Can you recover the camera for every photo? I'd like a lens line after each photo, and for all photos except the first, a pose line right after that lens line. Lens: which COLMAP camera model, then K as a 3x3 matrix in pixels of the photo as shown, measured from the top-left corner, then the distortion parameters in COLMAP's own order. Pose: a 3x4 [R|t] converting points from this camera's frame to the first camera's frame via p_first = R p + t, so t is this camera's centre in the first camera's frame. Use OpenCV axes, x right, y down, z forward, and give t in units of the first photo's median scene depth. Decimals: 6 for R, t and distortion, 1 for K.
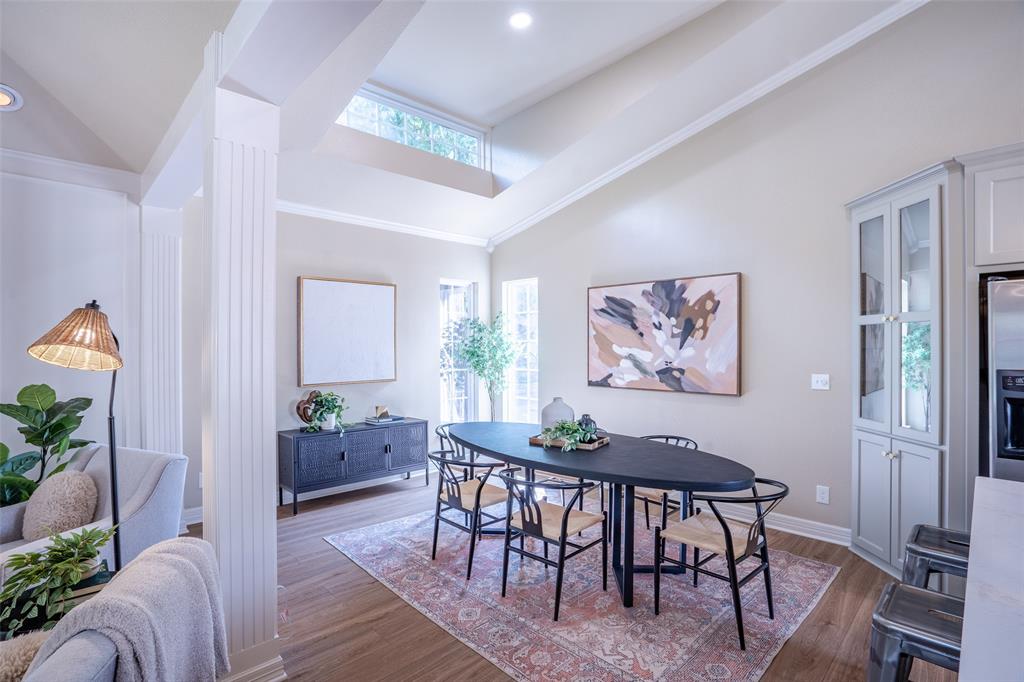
lens RADIAL K [[513.9, 0, 508.9], [0, 513.9, 347.9], [0, 0, 1]] dist [-0.047612, 0.033260]
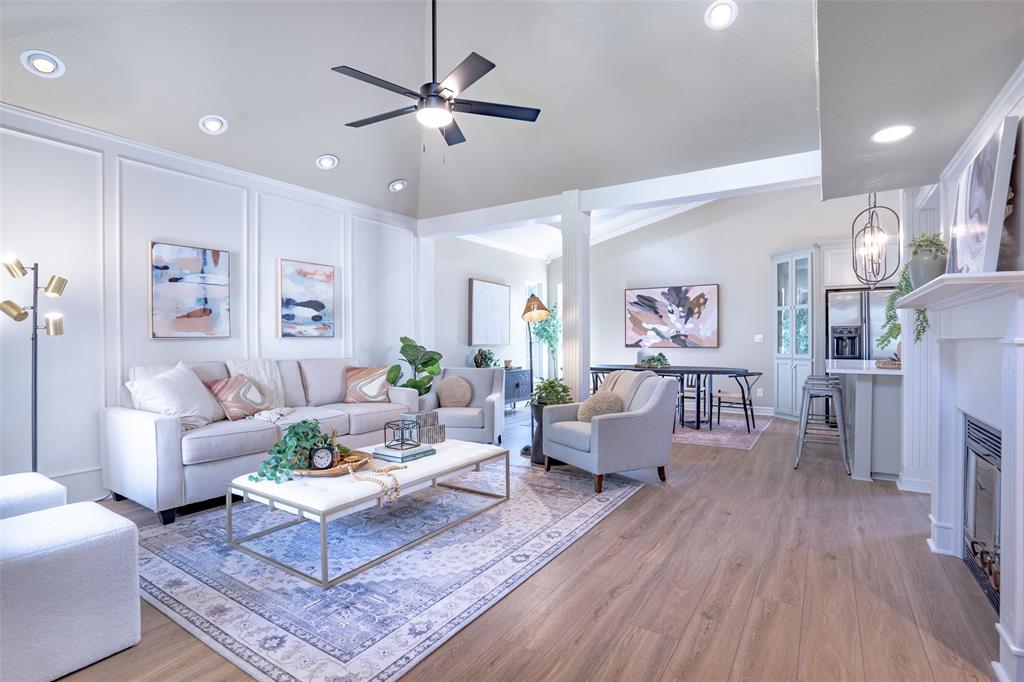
lens RADIAL K [[513.9, 0, 508.9], [0, 513.9, 347.9], [0, 0, 1]] dist [-0.047612, 0.033260]
pose [[0.976847, -0.003440, 0.213912, -0.662307], [0.001764, 0.999966, 0.008022, 0.069979], [-0.213932, -0.007459, 0.976820, -0.650736]]
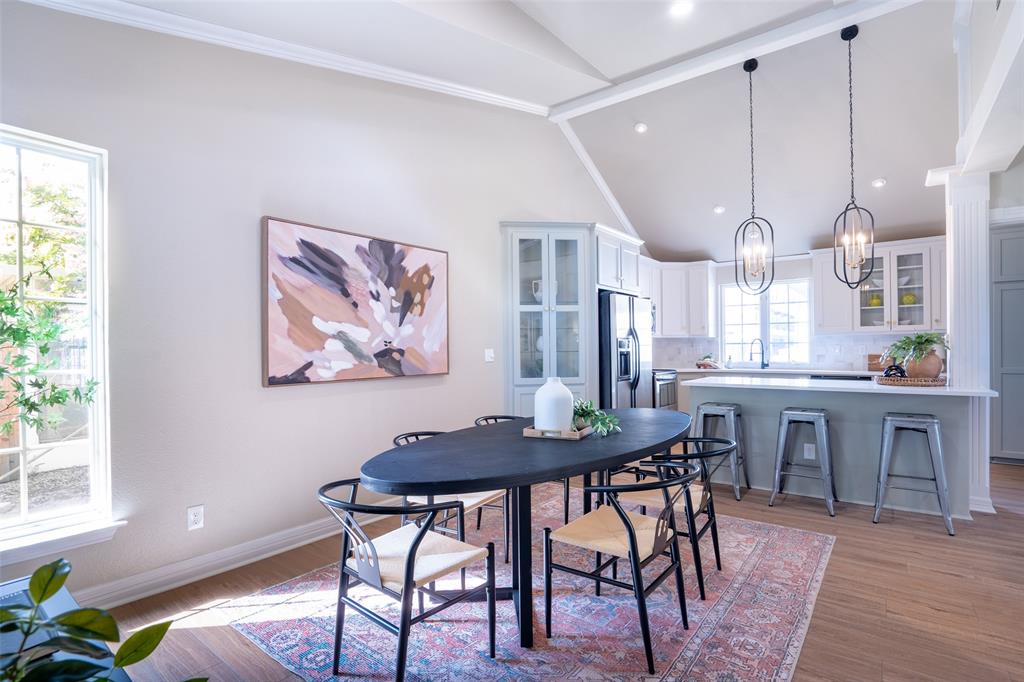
lens RADIAL K [[513.9, 0, 508.9], [0, 513.9, 347.9], [0, 0, 1]] dist [-0.047612, 0.033260]
pose [[-0.167366, -0.001084, 0.985894, -0.513437], [0.012354, 0.999919, 0.003197, 0.036634], [-0.985817, 0.012715, -0.167339, 0.936037]]
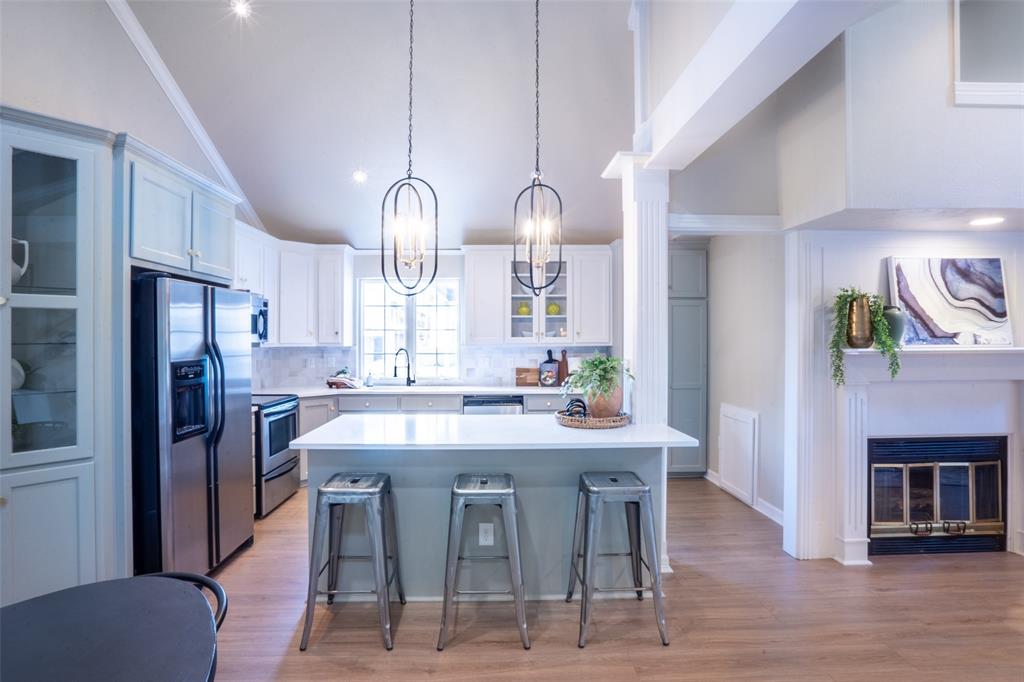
lens RADIAL K [[504.5, 0, 496.4], [0, 504.5, 337.0], [0, 0, 1]] dist [-0.046965, 0.028686]
pose [[-0.737495, -0.000044, 0.675353, -0.130985], [0.001127, 0.999999, 0.001296, -0.005652], [-0.675352, 0.001717, -0.737494, 0.696012]]
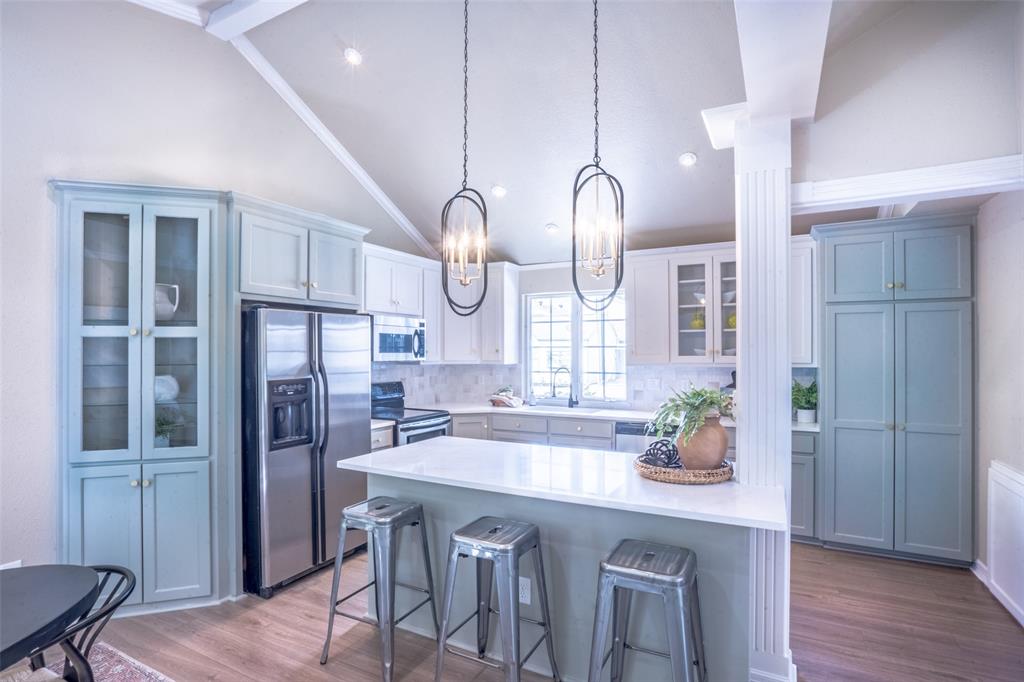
lens RADIAL K [[513.9, 0, 508.9], [0, 513.9, 347.9], [0, 0, 1]] dist [-0.047612, 0.033260]
pose [[-0.314821, 0.004023, 0.949142, -0.211482], [0.003329, 0.999990, -0.003135, -0.016683], [-0.949145, 0.002173, -0.314831, 0.442949]]
